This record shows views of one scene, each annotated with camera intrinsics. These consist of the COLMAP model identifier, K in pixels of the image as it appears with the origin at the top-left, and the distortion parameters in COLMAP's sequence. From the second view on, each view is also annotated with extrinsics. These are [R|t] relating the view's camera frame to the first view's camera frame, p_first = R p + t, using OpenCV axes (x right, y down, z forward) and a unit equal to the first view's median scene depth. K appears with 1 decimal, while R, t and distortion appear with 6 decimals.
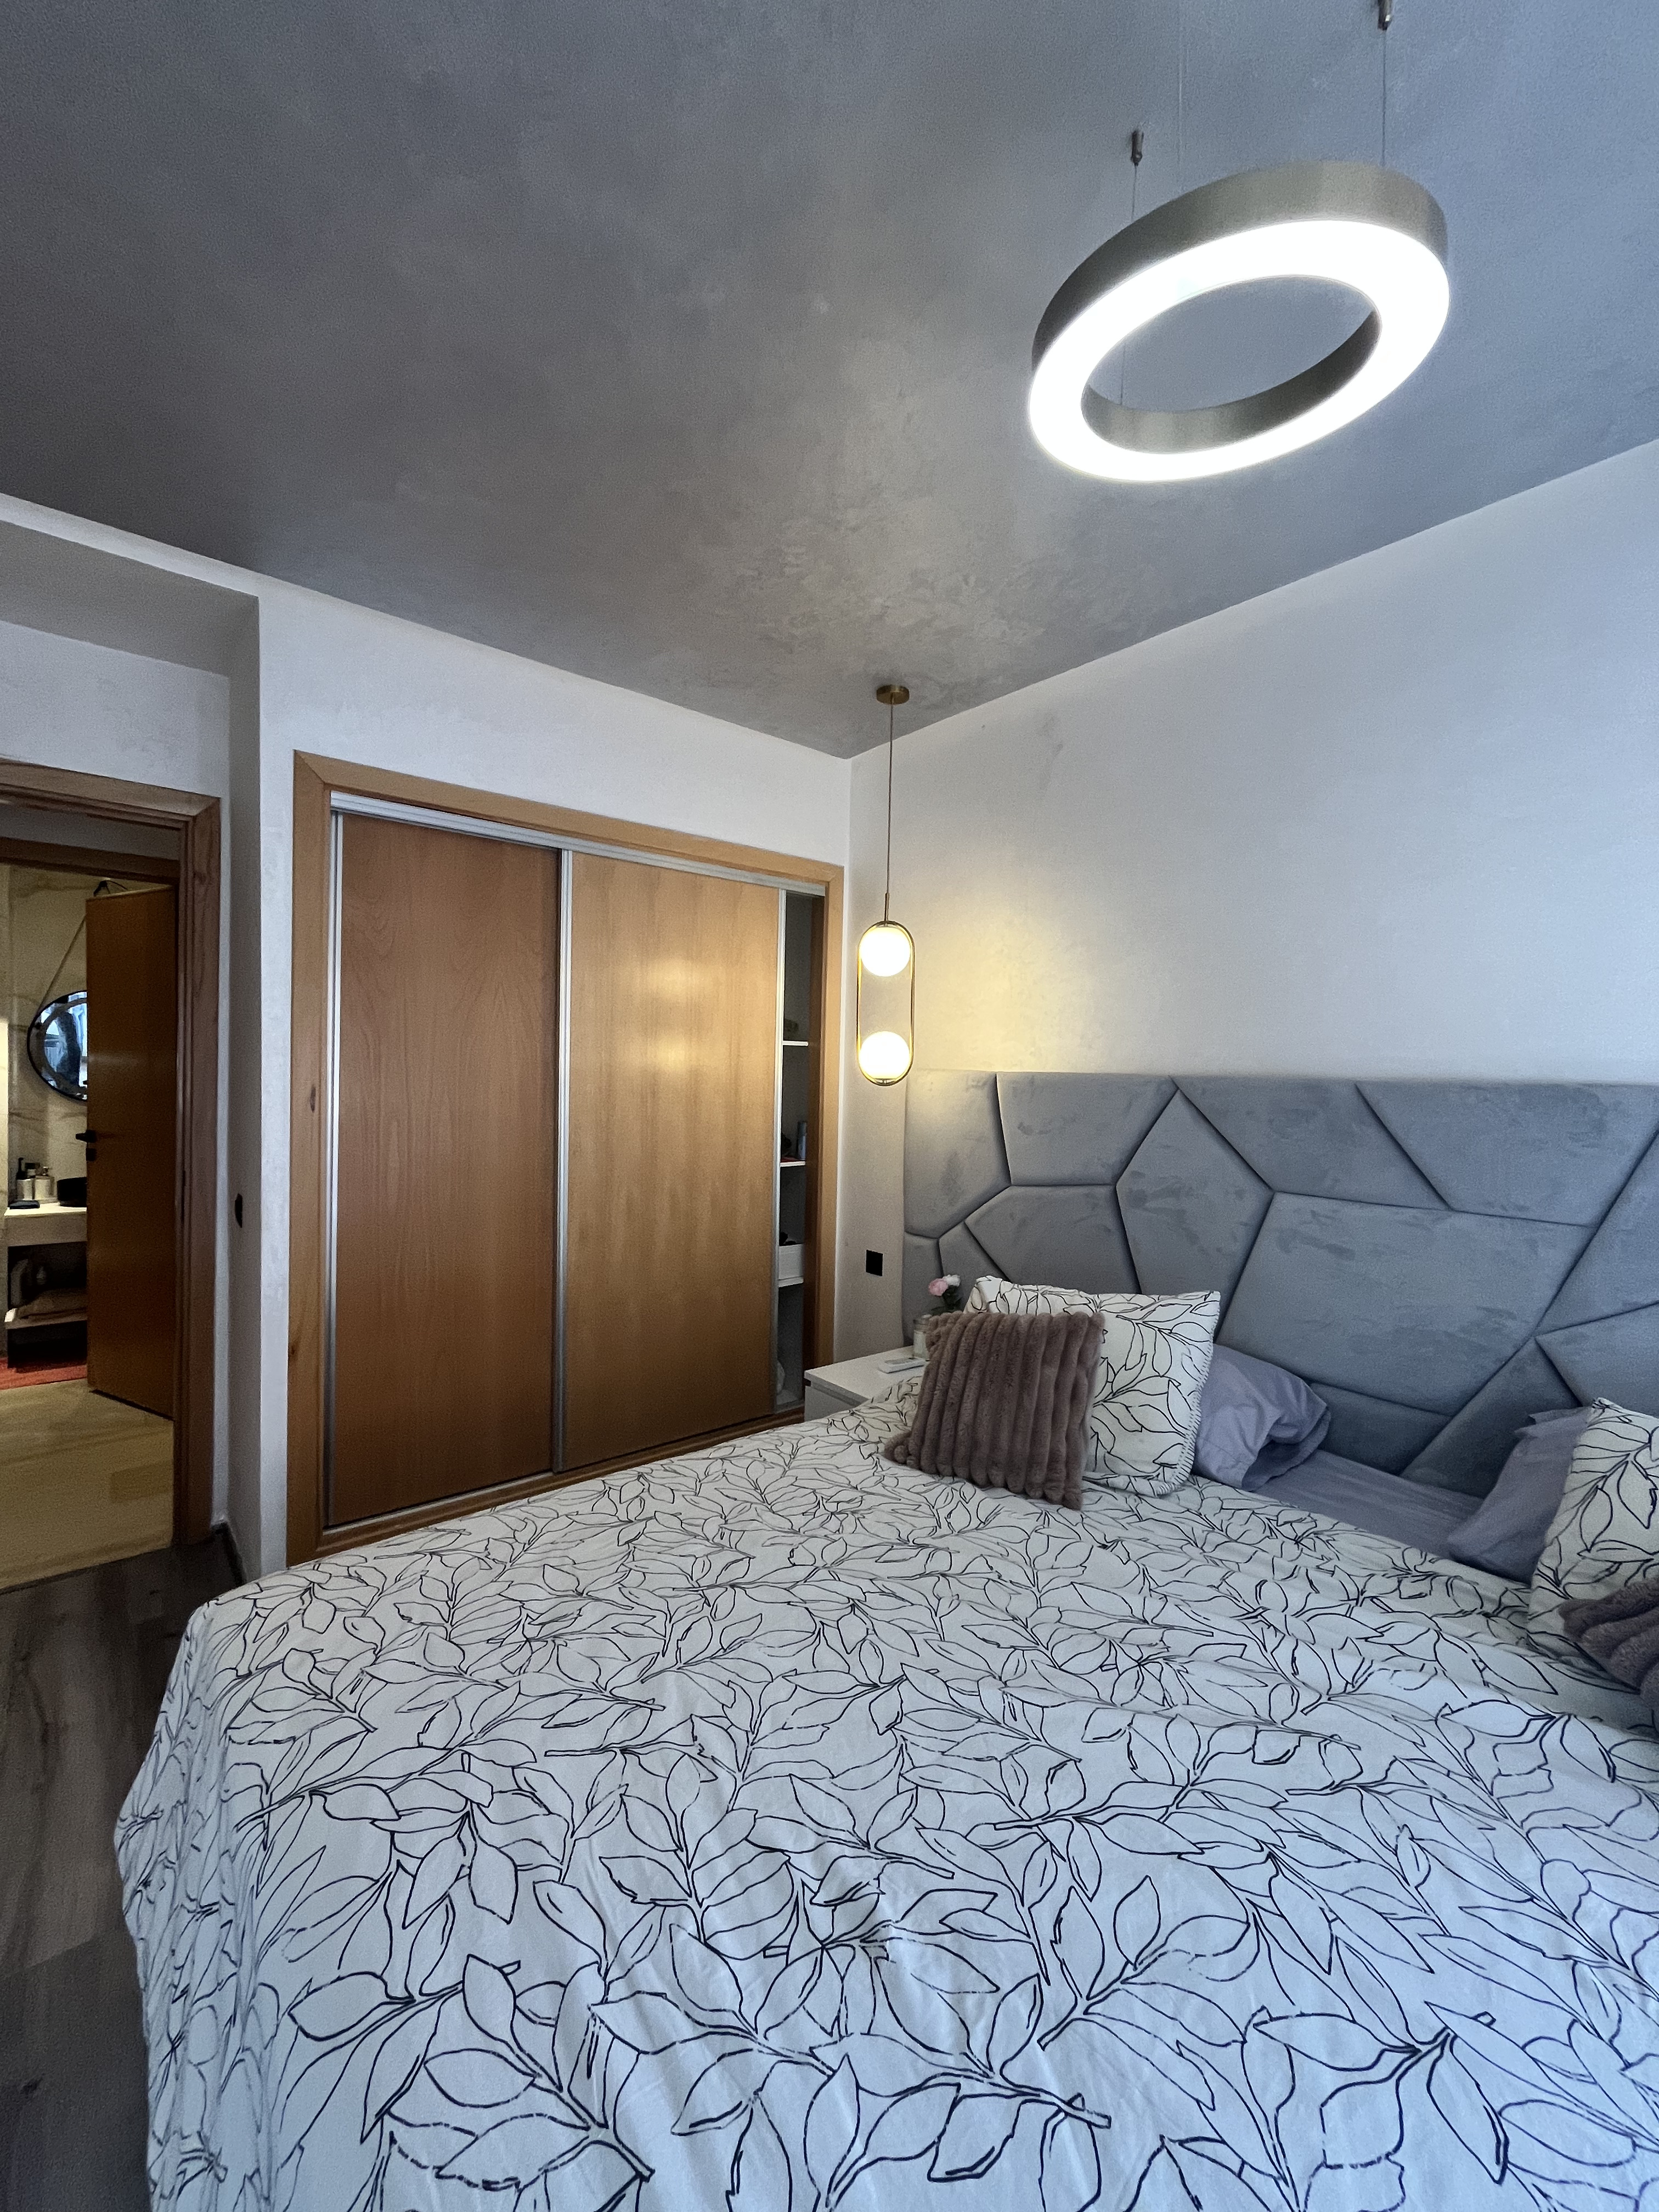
lens RADIAL K [[897.1, 0, 829.0], [0, 897.1, 1098.8], [0, 0, 1]] dist [-0.000220, -0.000821]
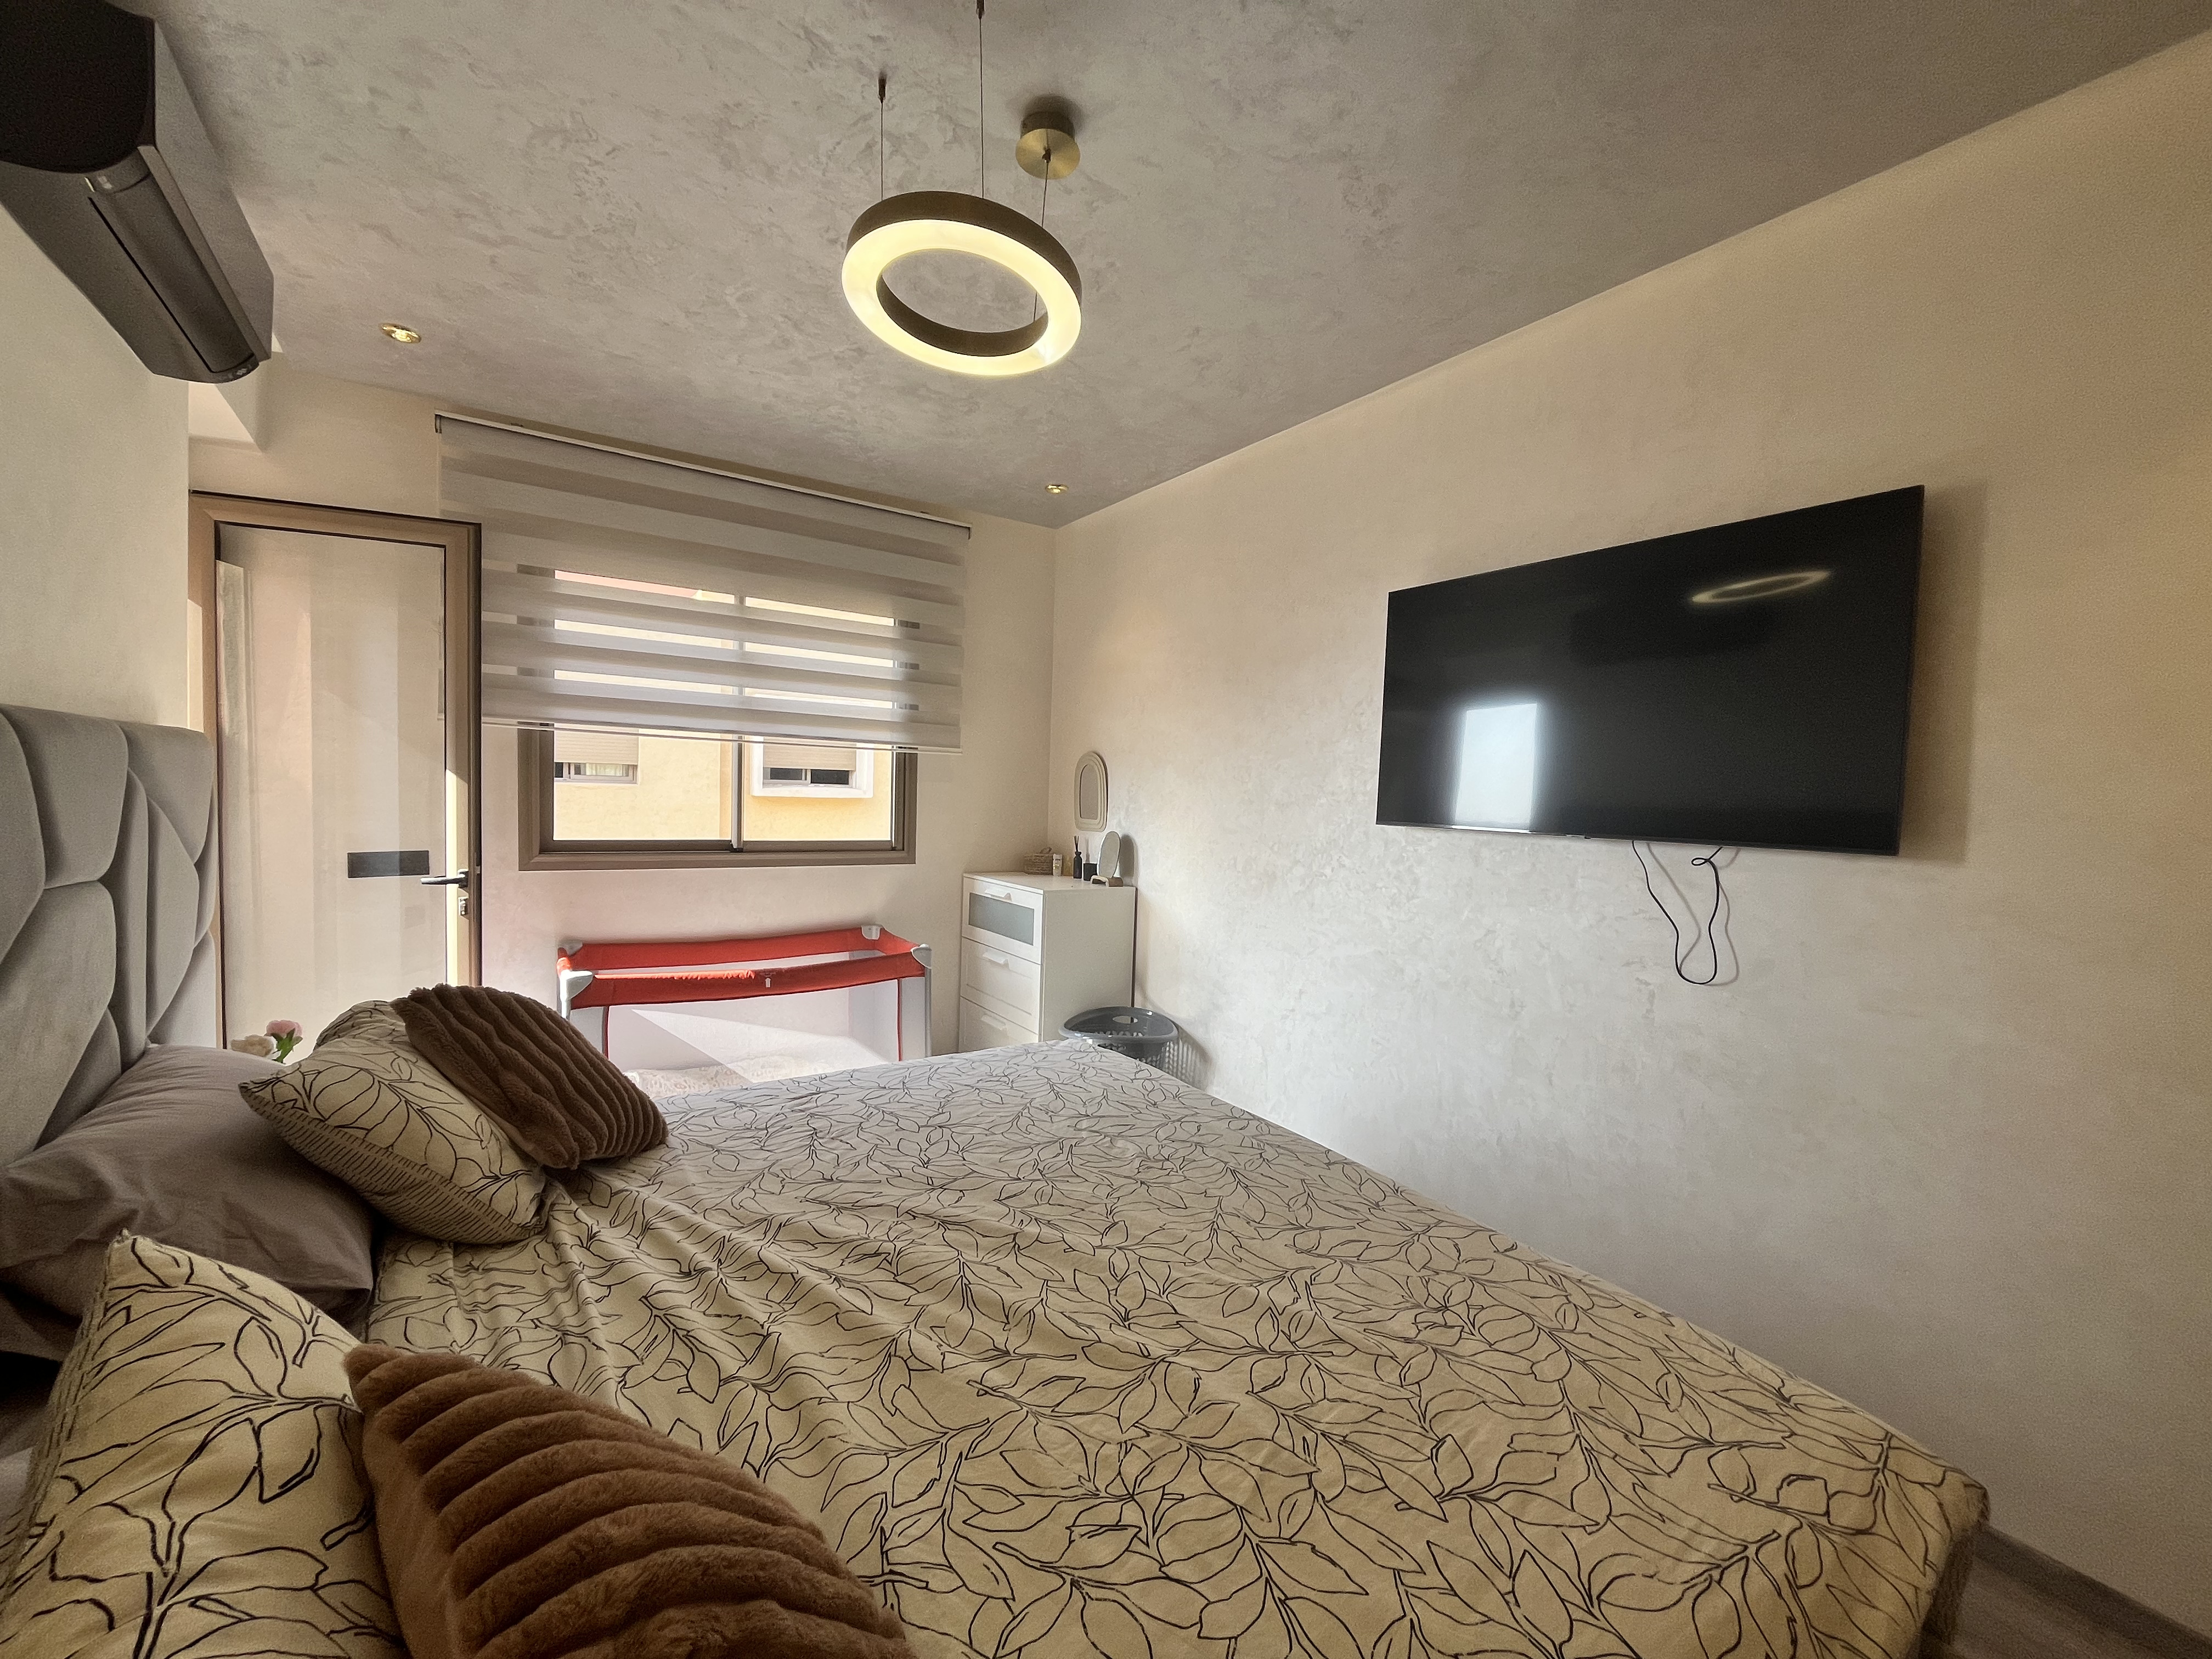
lens RADIAL K [[897.1, 0, 1109.3], [0, 897.1, 824.4], [0, 0, 1]] dist [-0.000220, -0.000821]
pose [[-0.994084, -0.054974, 0.093675, -0.014652], [-0.048910, 0.996630, 0.065851, -0.001392], [-0.096980, 0.060880, -0.993423, 1.863015]]
